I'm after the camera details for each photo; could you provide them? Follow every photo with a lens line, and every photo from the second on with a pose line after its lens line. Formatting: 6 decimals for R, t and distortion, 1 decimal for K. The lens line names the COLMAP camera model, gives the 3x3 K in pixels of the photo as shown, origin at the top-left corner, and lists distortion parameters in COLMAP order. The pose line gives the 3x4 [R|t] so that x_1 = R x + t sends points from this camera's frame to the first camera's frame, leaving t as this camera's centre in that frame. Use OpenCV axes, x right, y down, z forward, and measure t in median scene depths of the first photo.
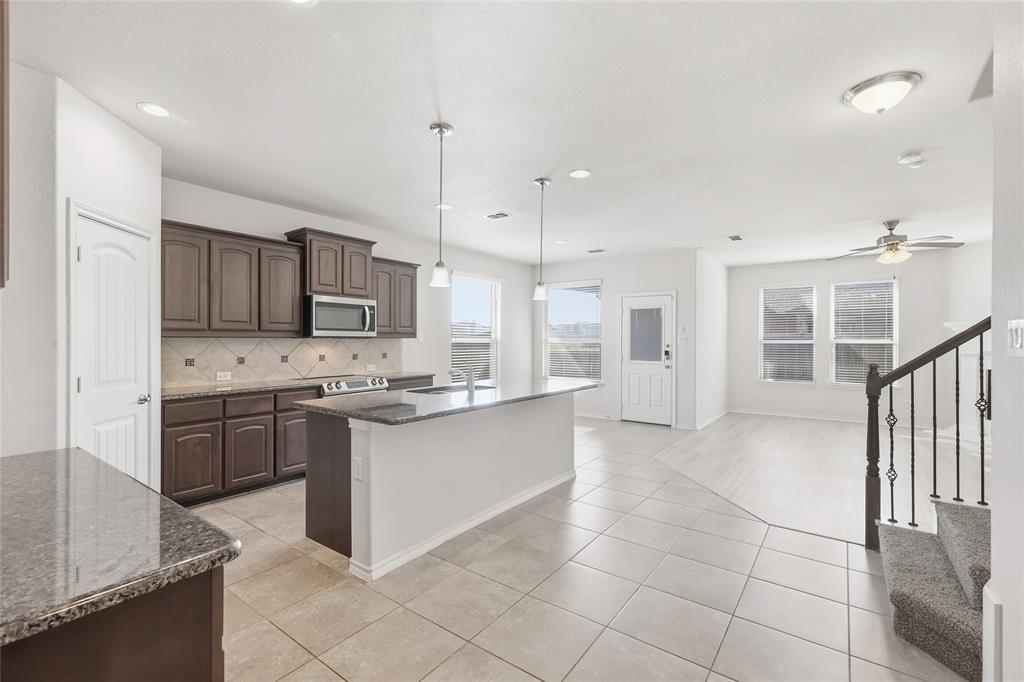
lens RADIAL K [[445.9, 0, 514.4], [0, 445.9, 342.0], [0, 0, 1]] dist [0.001539, -0.000386]
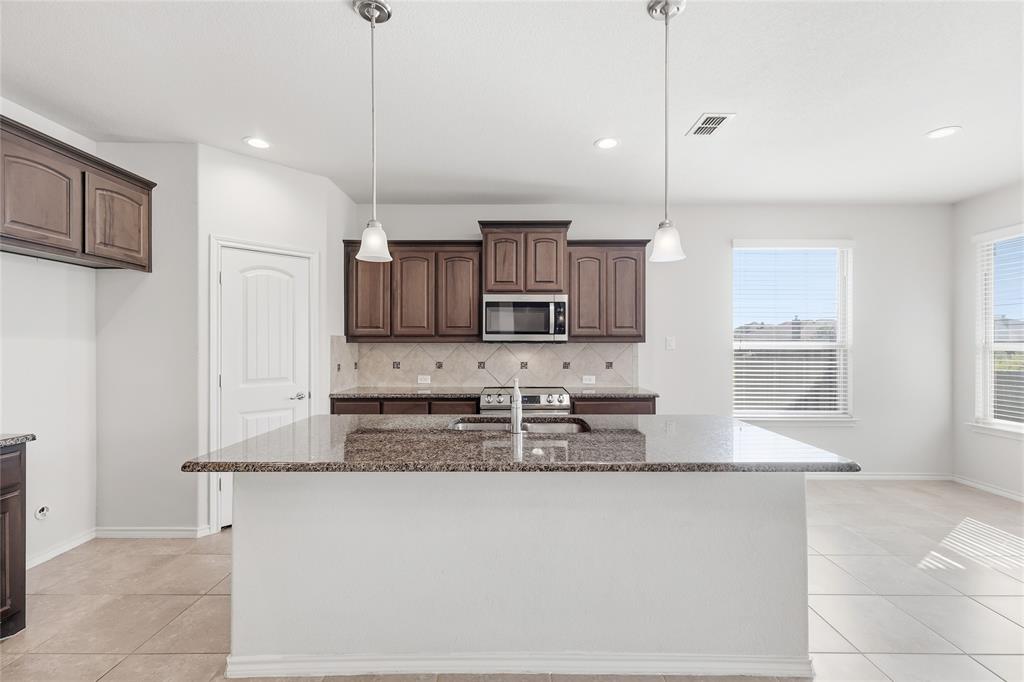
lens RADIAL K [[445.9, 0, 514.4], [0, 445.9, 342.0], [0, 0, 1]] dist [0.001539, -0.000386]
pose [[0.590893, -0.005394, -0.806732, 0.267960], [-0.003421, 0.999952, -0.009192, -0.002371], [0.806743, 0.008191, 0.590846, 0.462305]]
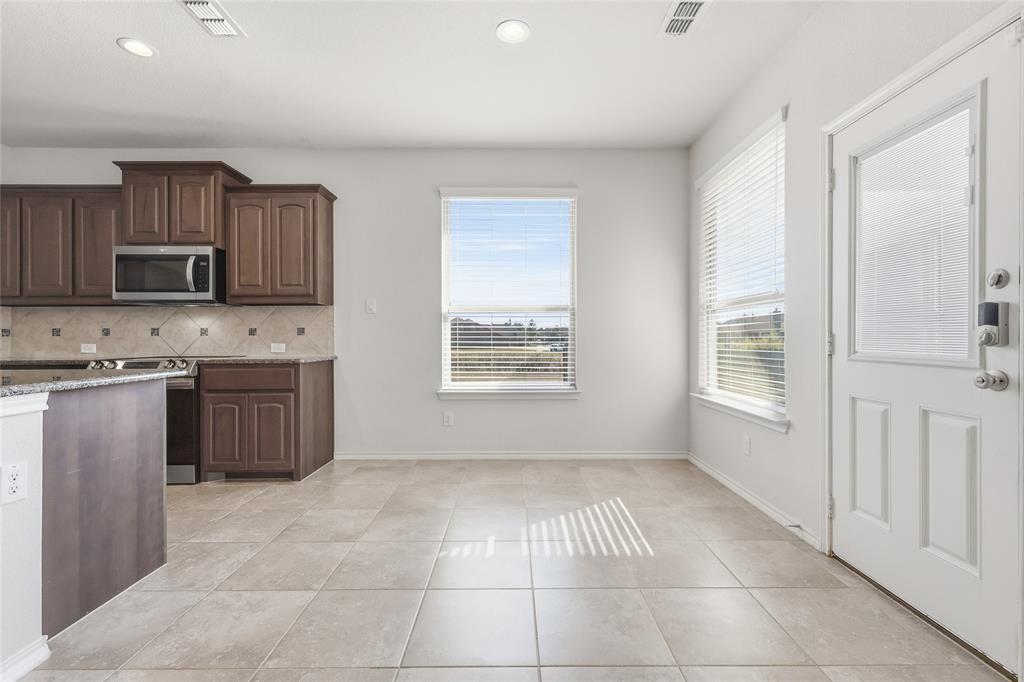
lens RADIAL K [[452.2, 0, 513.0], [0, 452.2, 338.3], [0, 0, 1]] dist [0.003656, 0.000401]
pose [[0.597941, -0.004118, -0.801529, 0.518600], [0.000273, 0.999988, -0.004933, 0.050587], [0.801540, 0.002731, 0.597935, 0.956830]]
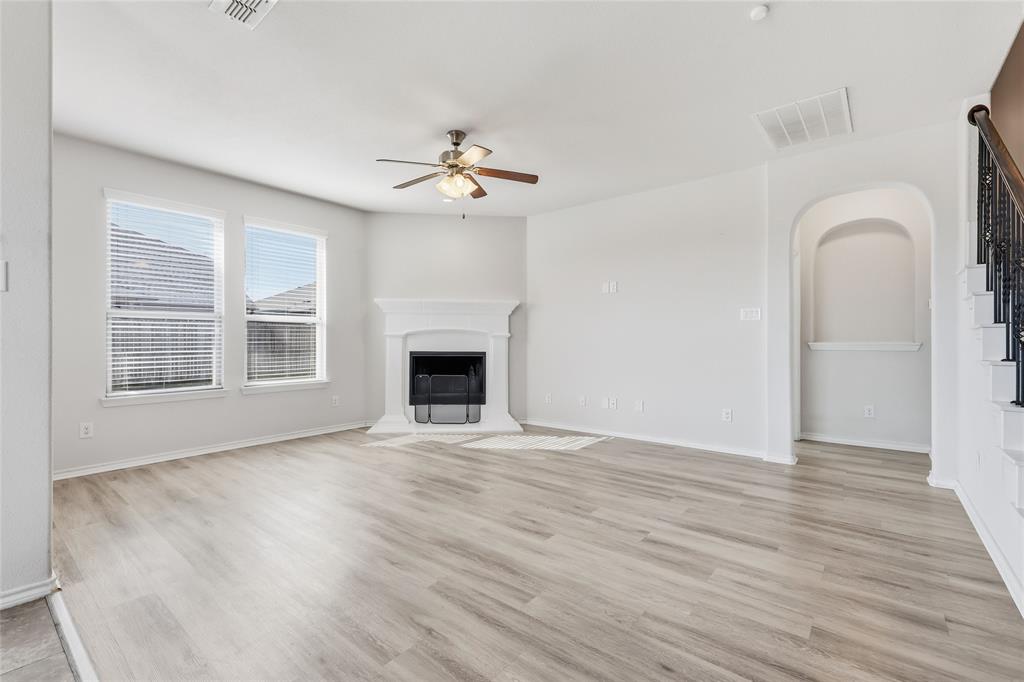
lens RADIAL K [[445.9, 0, 514.4], [0, 445.9, 342.0], [0, 0, 1]] dist [0.001539, -0.000386]
pose [[0.041125, -0.005686, 0.999138, 0.174555], [0.003406, 0.999979, 0.005551, 0.046246], [-0.999148, 0.003174, 0.041144, 0.912362]]
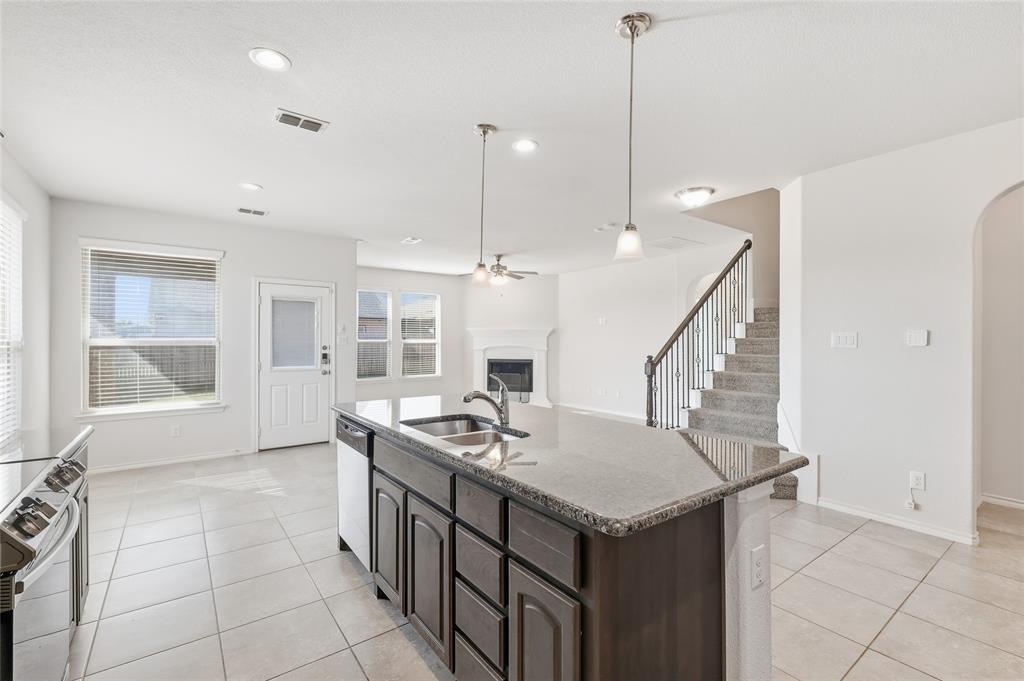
lens RADIAL K [[452.9, 0, 512.0], [0, 452.9, 340.5], [0, 0, 1]] dist [0.000419, -0.000263]
pose [[0.288063, -0.002786, 0.957607, -0.509667], [0.007116, 0.999974, 0.000769, -0.003630], [-0.957585, 0.006593, 0.288075, 0.572354]]
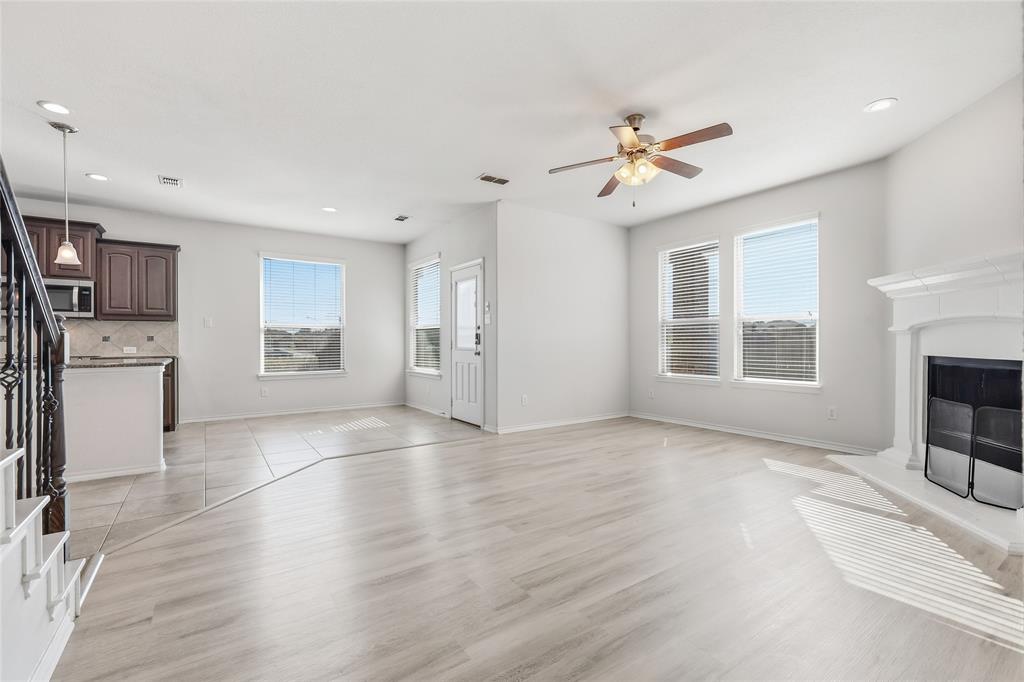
lens RADIAL K [[445.9, 0, 514.4], [0, 445.9, 342.0], [0, 0, 1]] dist [0.001539, -0.000386]
pose [[0.946448, -0.007032, -0.322781, 0.913218], [0.005705, 0.999971, -0.005057, 0.054321], [0.322807, 0.002945, 0.946460, 0.355428]]
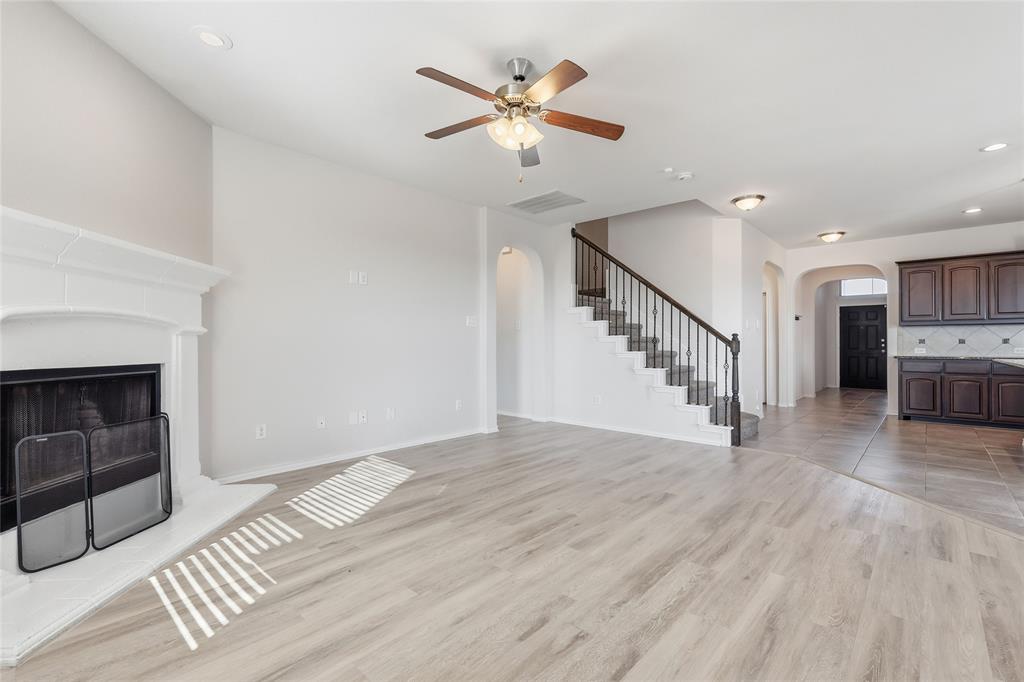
lens RADIAL K [[452.9, 0, 512.0], [0, 452.9, 341.0], [0, 0, 1]] dist [0.000419, -0.000263]
pose [[-0.994086, -0.004011, 0.108524, 0.821911], [-0.004265, 0.999989, -0.002115, 0.048463], [-0.108514, -0.002565, -0.994092, 1.560852]]
